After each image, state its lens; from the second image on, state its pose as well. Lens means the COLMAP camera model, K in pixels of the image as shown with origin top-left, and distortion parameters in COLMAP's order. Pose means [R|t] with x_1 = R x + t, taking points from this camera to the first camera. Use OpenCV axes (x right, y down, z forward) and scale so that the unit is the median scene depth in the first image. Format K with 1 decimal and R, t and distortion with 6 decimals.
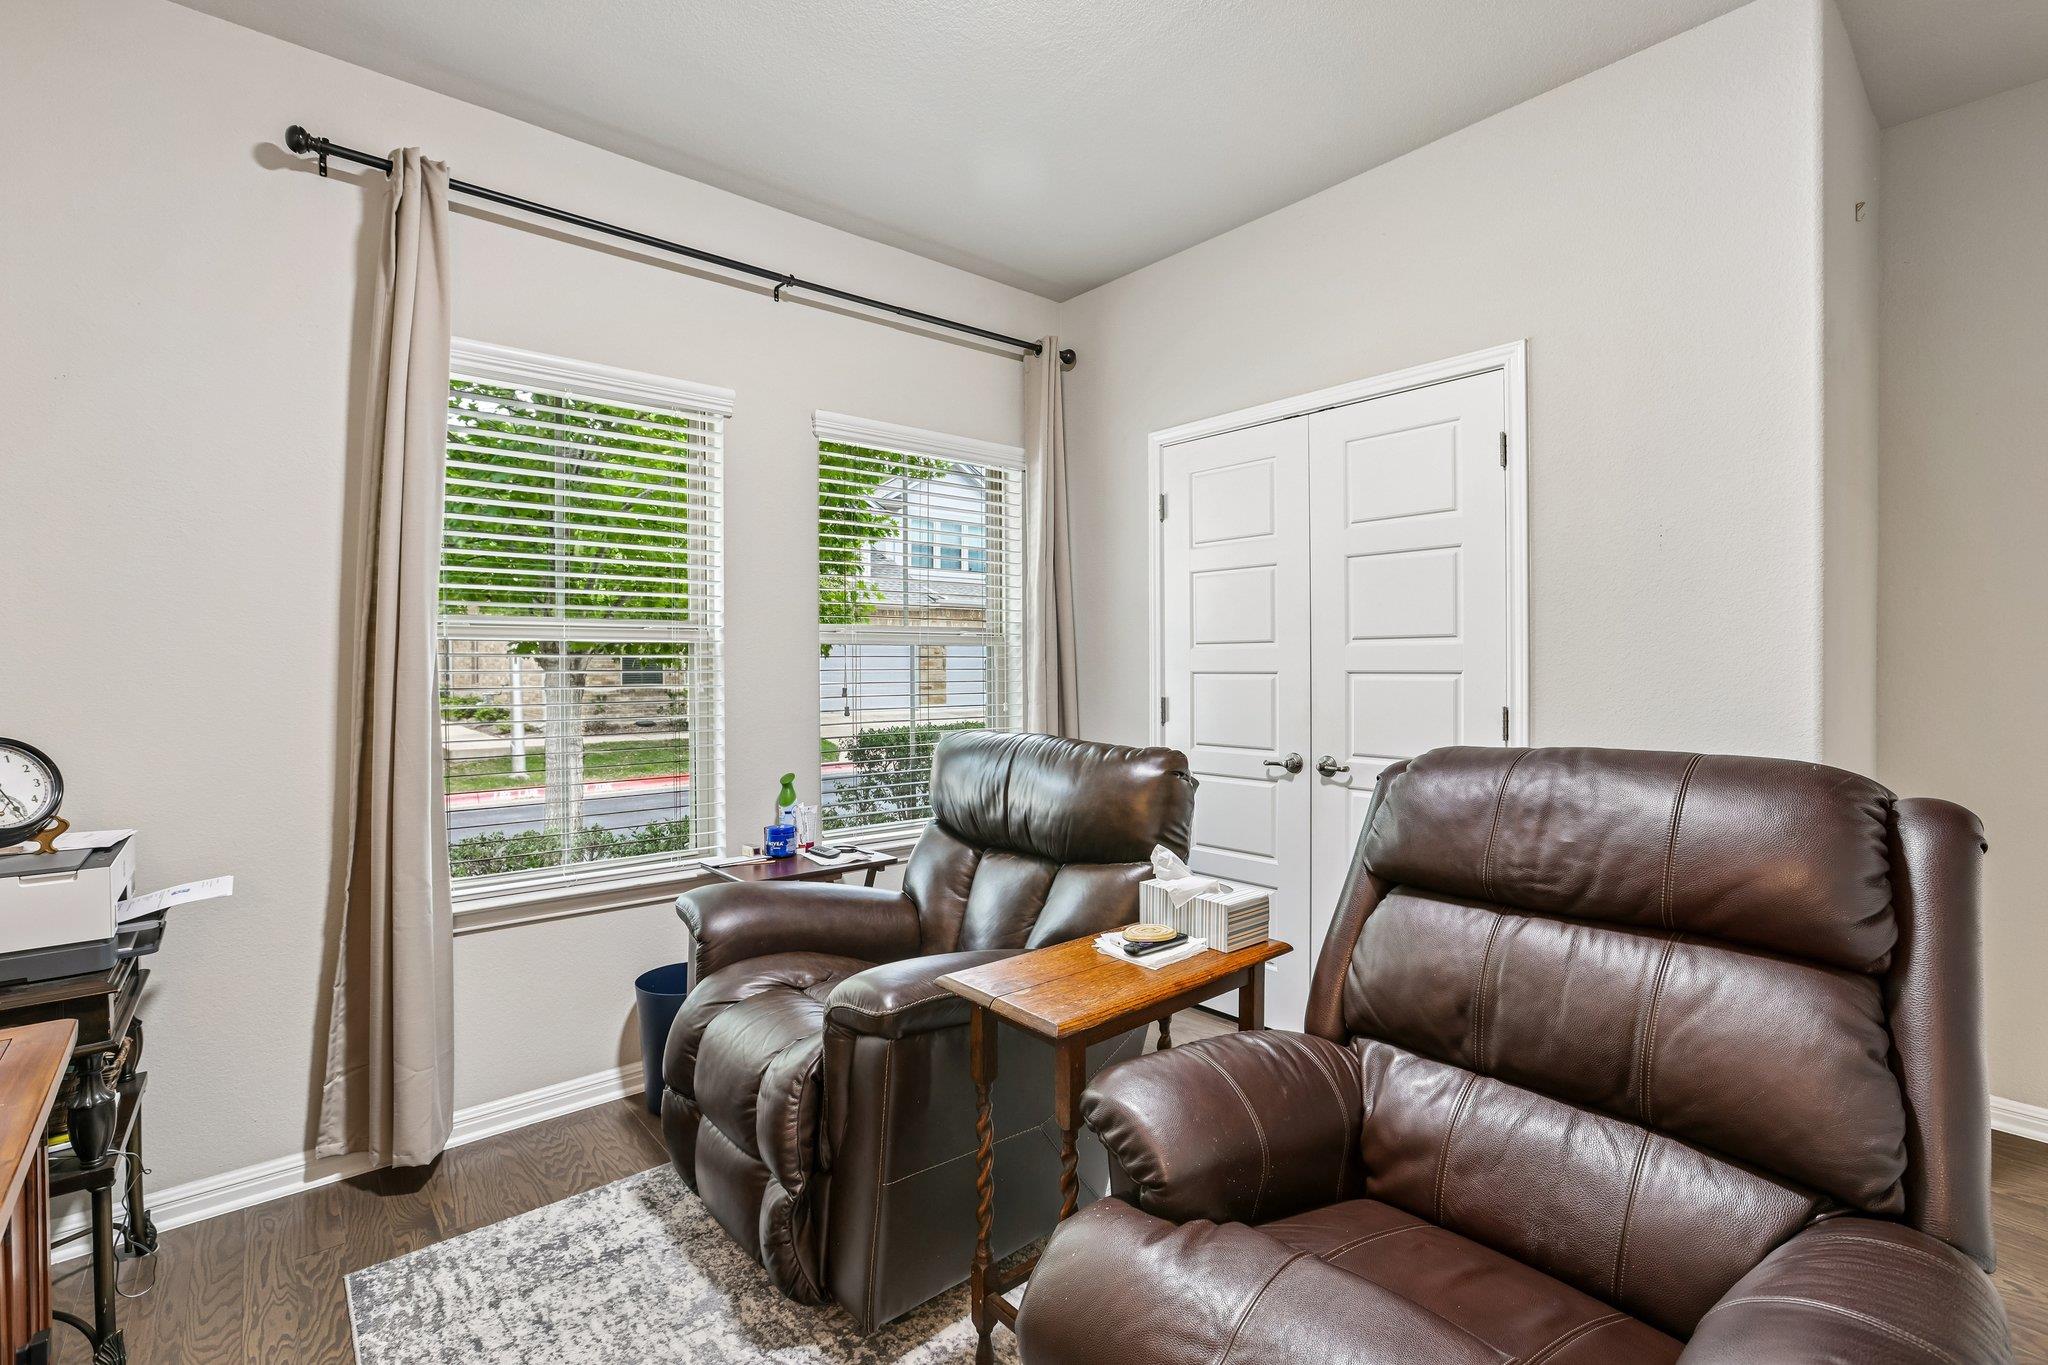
lens RADIAL K [[928.8, 0, 1028.2], [0, 928.8, 667.9], [0, 0, 1]] dist [-0.058856, 0.020504]
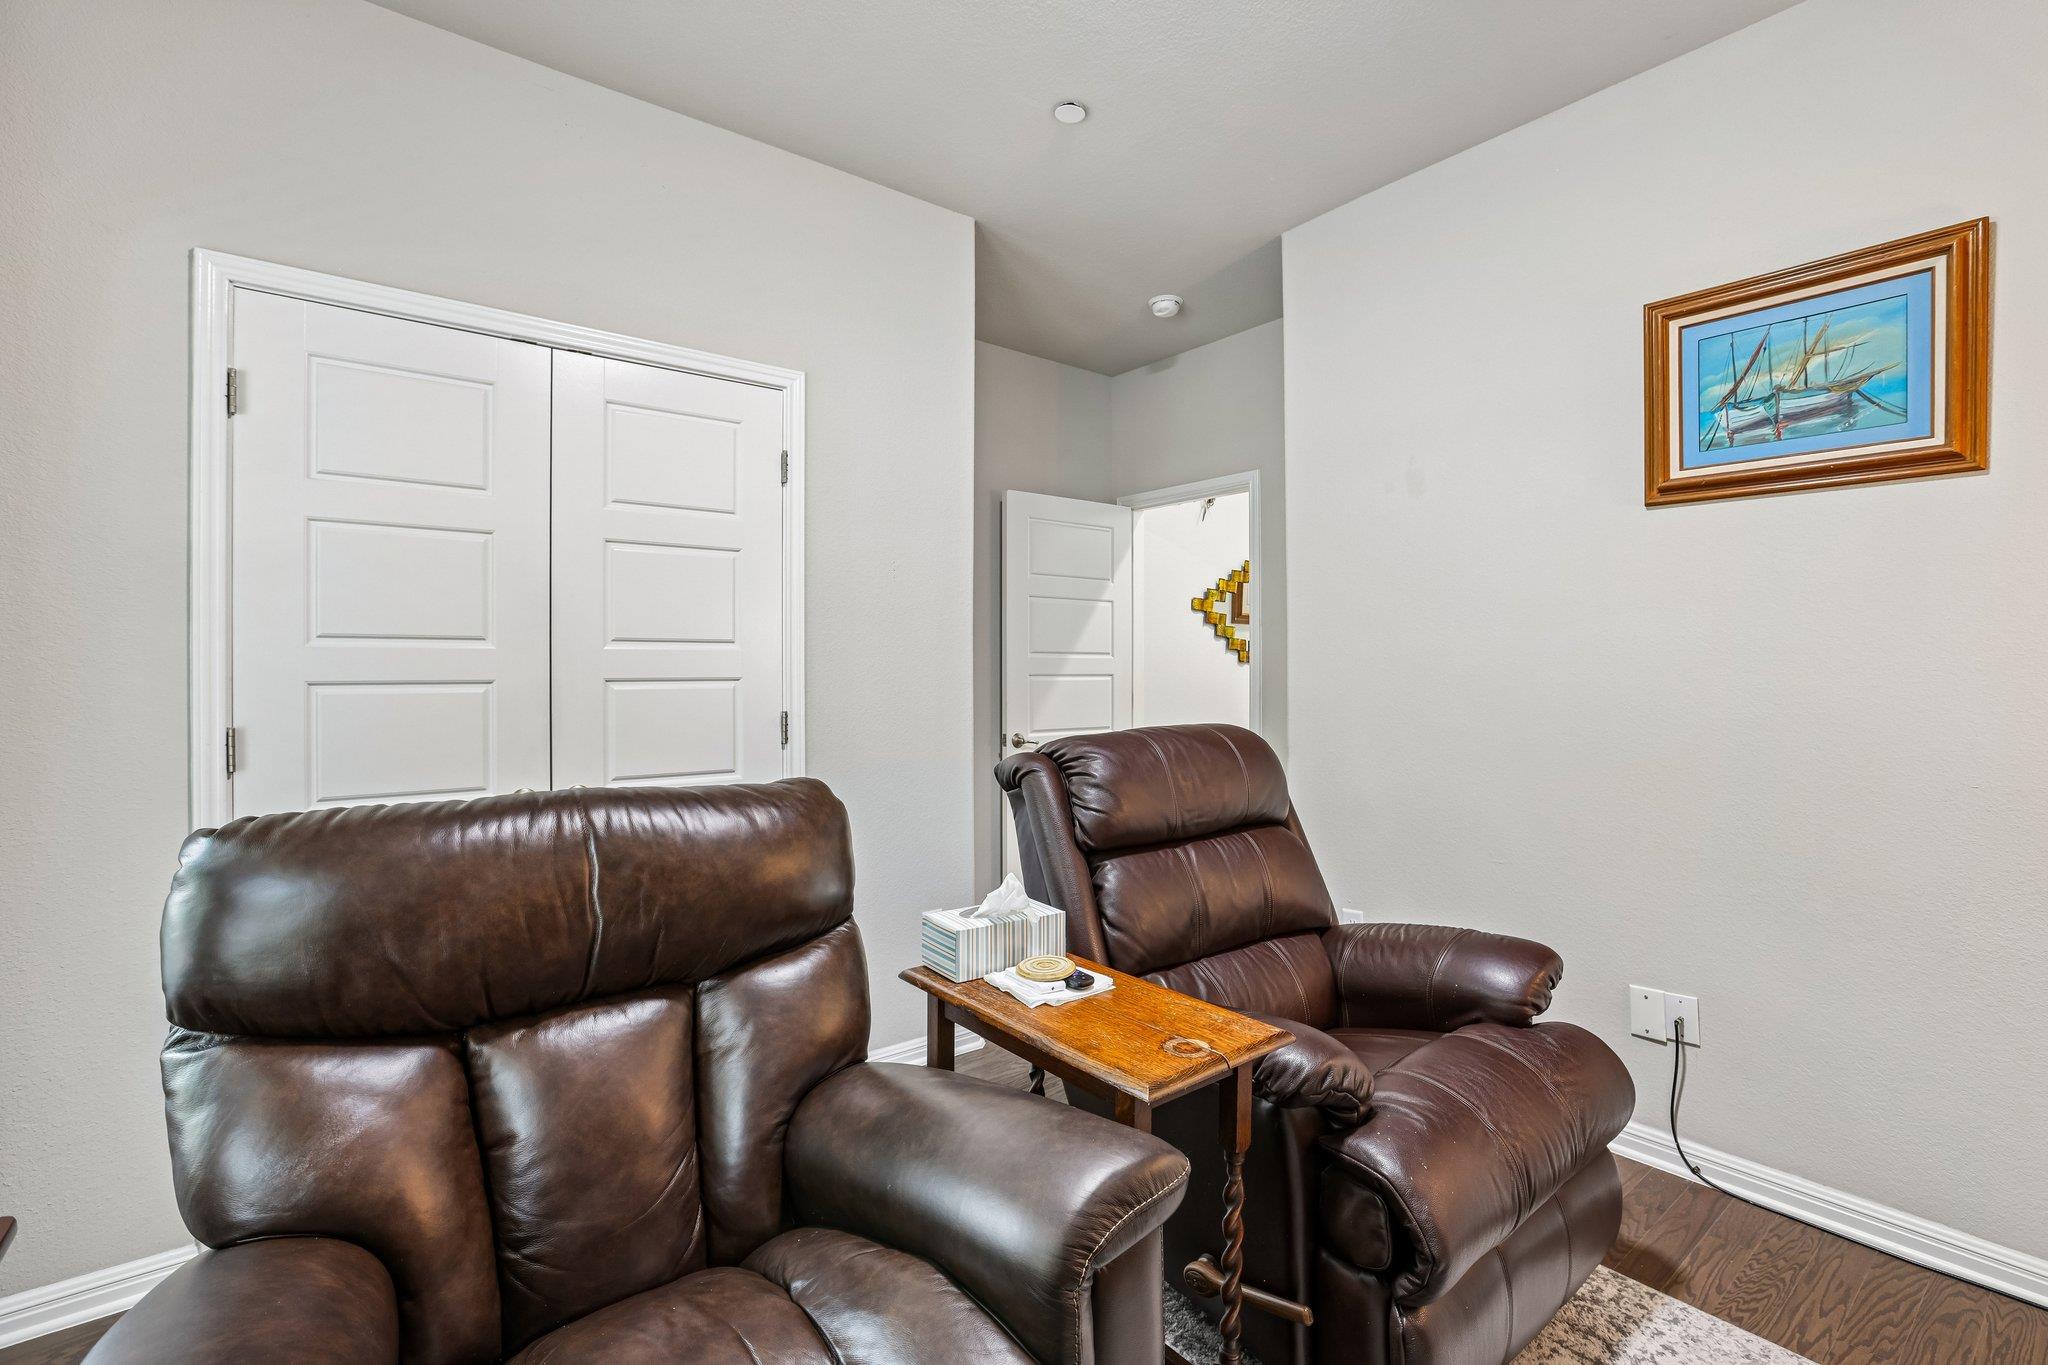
lens RADIAL K [[928.8, 0, 1028.2], [0, 928.8, 667.9], [0, 0, 1]] dist [-0.058856, 0.020504]
pose [[0.017958, 0.004443, 0.999829, -0.470593], [0.004281, 0.999981, -0.004520, -0.000715], [-0.999830, 0.004362, 0.017939, 0.612774]]
